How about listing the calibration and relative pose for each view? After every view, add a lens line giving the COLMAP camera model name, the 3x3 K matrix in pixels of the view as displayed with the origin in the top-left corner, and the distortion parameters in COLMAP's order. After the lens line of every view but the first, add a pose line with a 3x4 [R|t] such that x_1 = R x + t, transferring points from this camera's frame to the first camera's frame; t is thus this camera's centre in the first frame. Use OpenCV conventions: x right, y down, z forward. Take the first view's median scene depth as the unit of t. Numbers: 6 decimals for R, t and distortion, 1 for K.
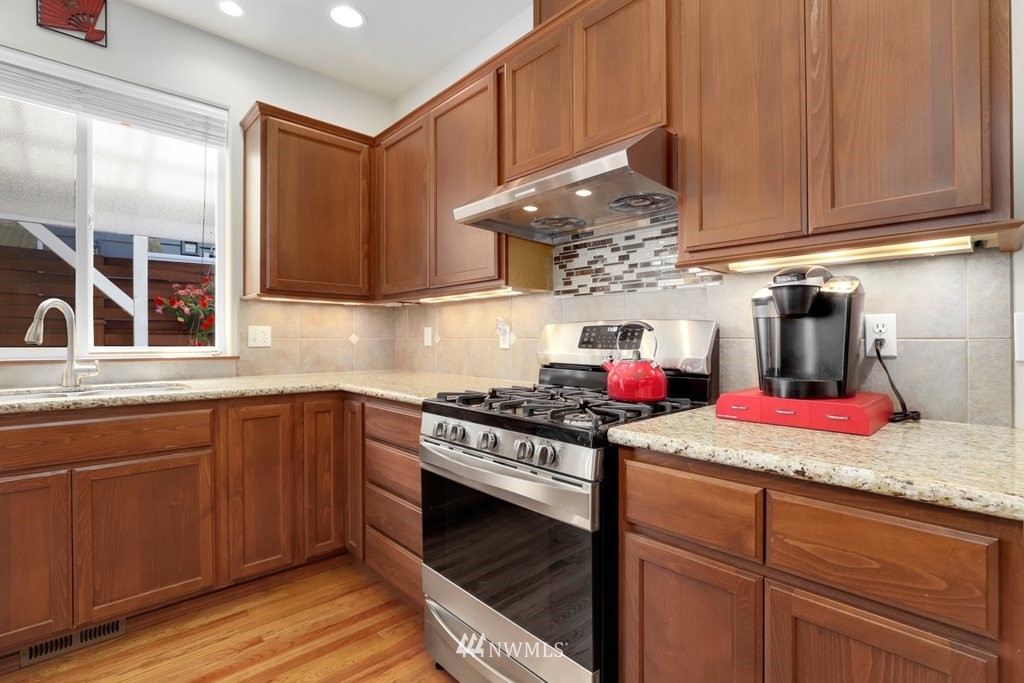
lens RADIAL K [[467.3, 0, 522.3], [0, 467.3, 340.4], [0, 0, 1]] dist [-0.021796, 0.005298]
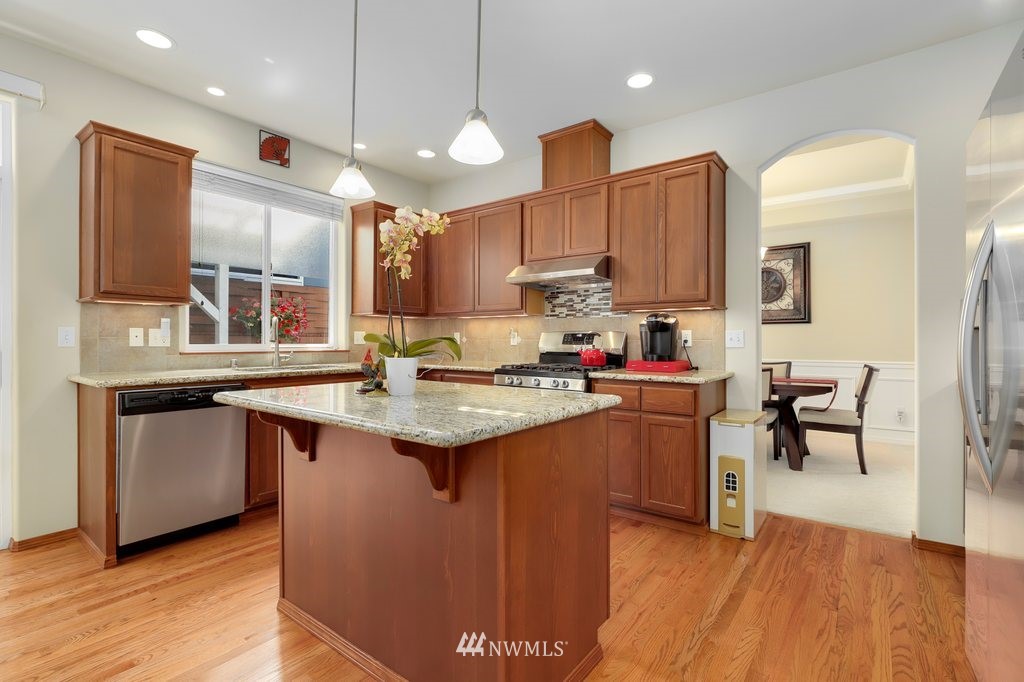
lens RADIAL K [[467.3, 0, 518.5], [0, 467.3, 340.9], [0, 0, 1]] dist [-0.021796, 0.005298]
pose [[0.985368, 0.003593, 0.170402, -0.421707], [-0.003212, 0.999992, -0.002510, 0.007267], [-0.170409, 0.001926, 0.985371, -0.995155]]
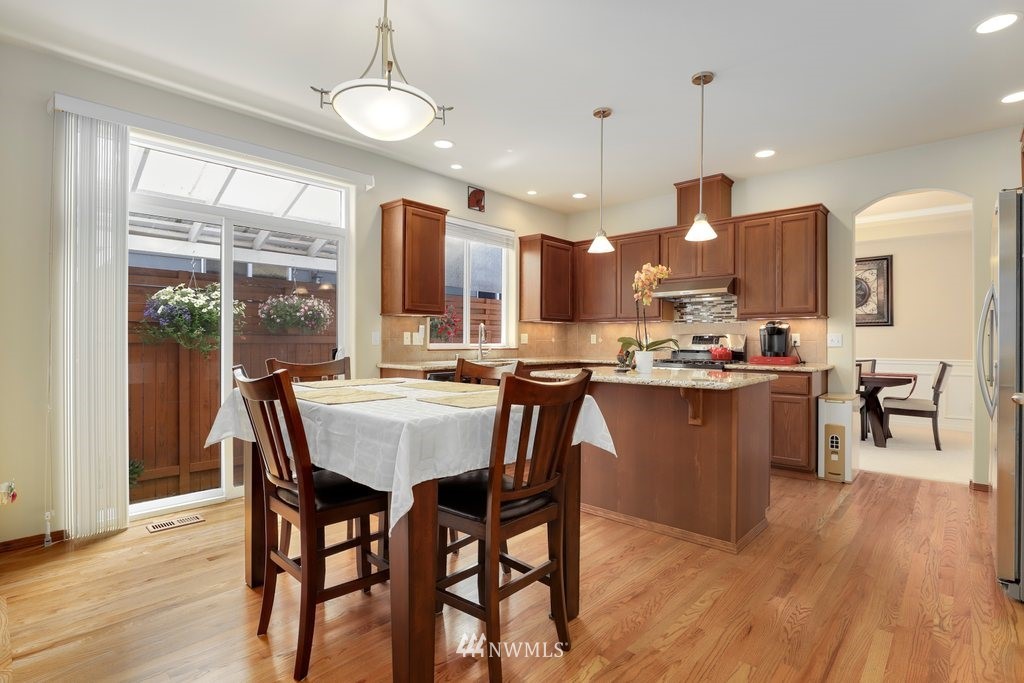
lens RADIAL K [[497.1, 0, 514.0], [0, 497.1, 340.9], [0, 0, 1]] dist [-0.032881, 0.002446]
pose [[0.997185, 0.005584, 0.074771, -1.107457], [-0.005491, 0.999984, -0.001453, 0.007902], [-0.074778, 0.001038, 0.997200, -1.740275]]
